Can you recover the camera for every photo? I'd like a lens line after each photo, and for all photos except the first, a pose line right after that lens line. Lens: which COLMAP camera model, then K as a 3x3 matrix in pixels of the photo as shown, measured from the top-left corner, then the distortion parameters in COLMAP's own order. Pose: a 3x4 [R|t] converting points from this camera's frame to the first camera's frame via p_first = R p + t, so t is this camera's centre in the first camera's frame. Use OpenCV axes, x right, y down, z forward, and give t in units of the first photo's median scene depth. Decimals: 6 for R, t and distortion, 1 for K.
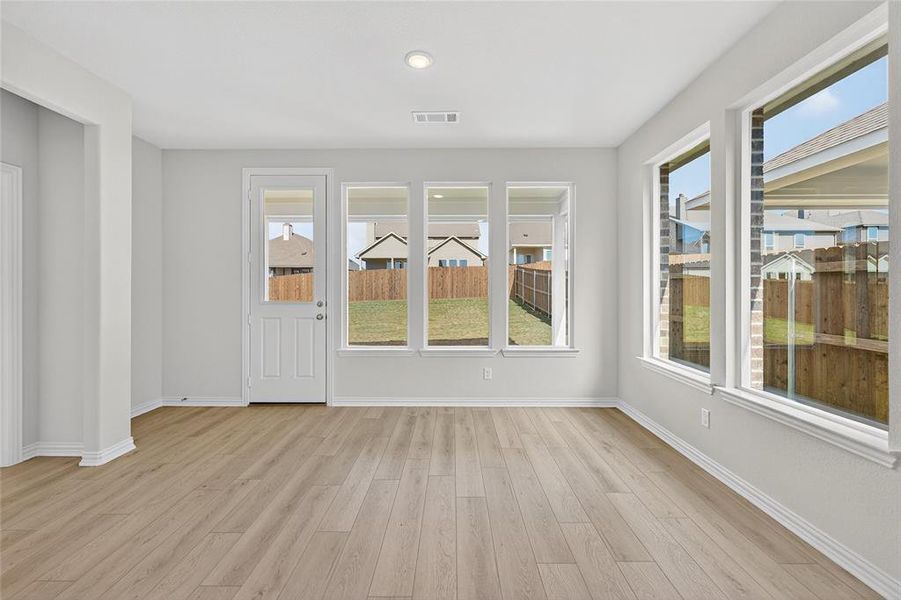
lens RADIAL K [[371.7, 0, 447.6], [0, 371.7, 293.4], [0, 0, 1]] dist [-0.000046, 0.000574]
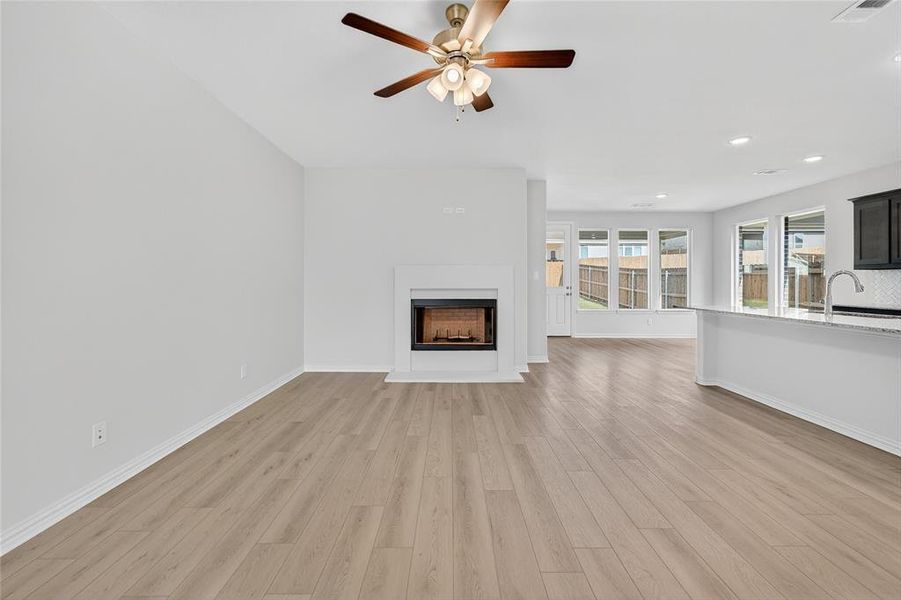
lens RADIAL K [[371.7, 0, 430.9], [0, 371.7, 286.2], [0, 0, 1]] dist [-0.000046, 0.000574]
pose [[0.999836, 0.001723, -0.018049, -1.103339], [-0.001731, 0.999998, -0.000445, 0.023283], [0.018048, 0.000477, 0.999837, -1.135620]]
